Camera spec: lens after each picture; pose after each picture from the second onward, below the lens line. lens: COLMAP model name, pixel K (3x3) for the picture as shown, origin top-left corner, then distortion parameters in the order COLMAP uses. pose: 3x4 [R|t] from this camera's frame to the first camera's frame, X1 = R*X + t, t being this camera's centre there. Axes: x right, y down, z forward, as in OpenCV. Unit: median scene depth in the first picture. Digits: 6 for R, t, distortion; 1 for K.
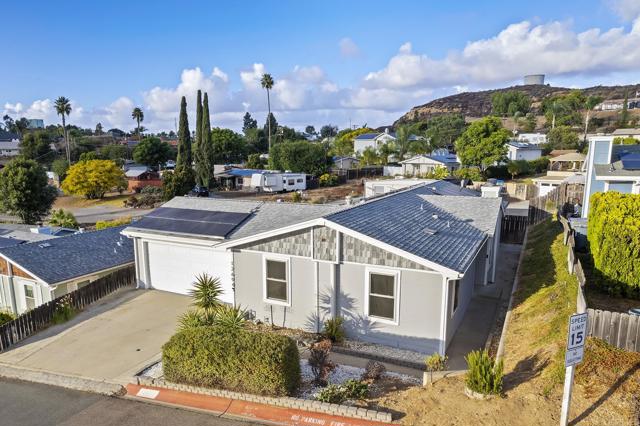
lens RADIAL K [[472.4, 0, 291.5], [0, 472.4, 246.6], [0, 0, 1]] dist [-0.070563, 0.052347]
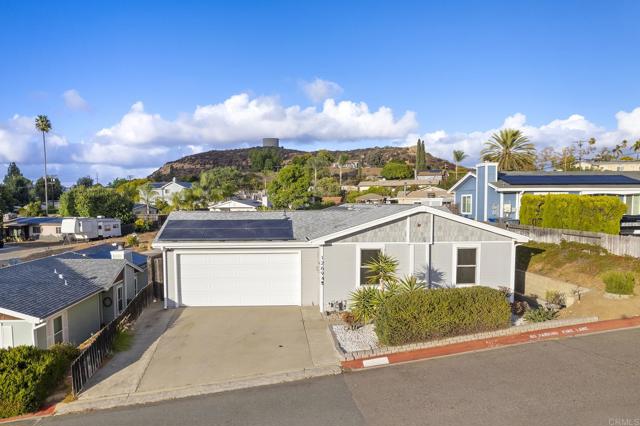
lens RADIAL K [[482.7, 0, 290.5], [0, 482.7, 239.9], [0, 0, 1]] dist [-0.058186, 0.002259]
pose [[0.858806, -0.037097, 0.510956, -0.595193], [0.106111, 0.988627, -0.106572, 0.084153], [-0.501192, 0.145743, 0.852975, 0.091957]]
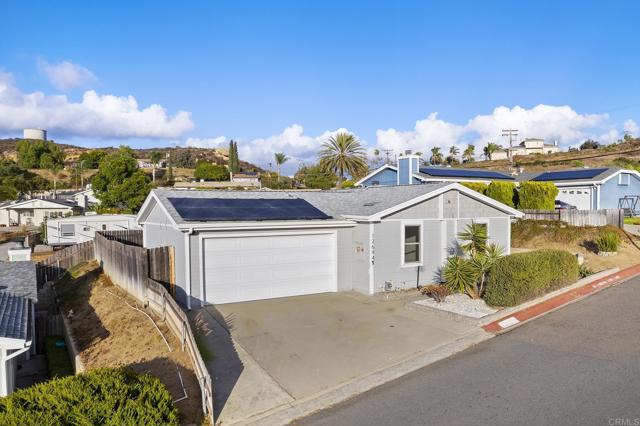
lens RADIAL K [[509.0, 0, 361.2], [0, 509.0, 213.1], [0, 0, 1]] dist [-0.053962, 0.012260]
pose [[0.453196, -0.003875, 0.891402, -0.884728], [0.188179, 0.977871, -0.091421, 0.067416], [-0.871322, 0.209175, 0.443896, 0.435127]]
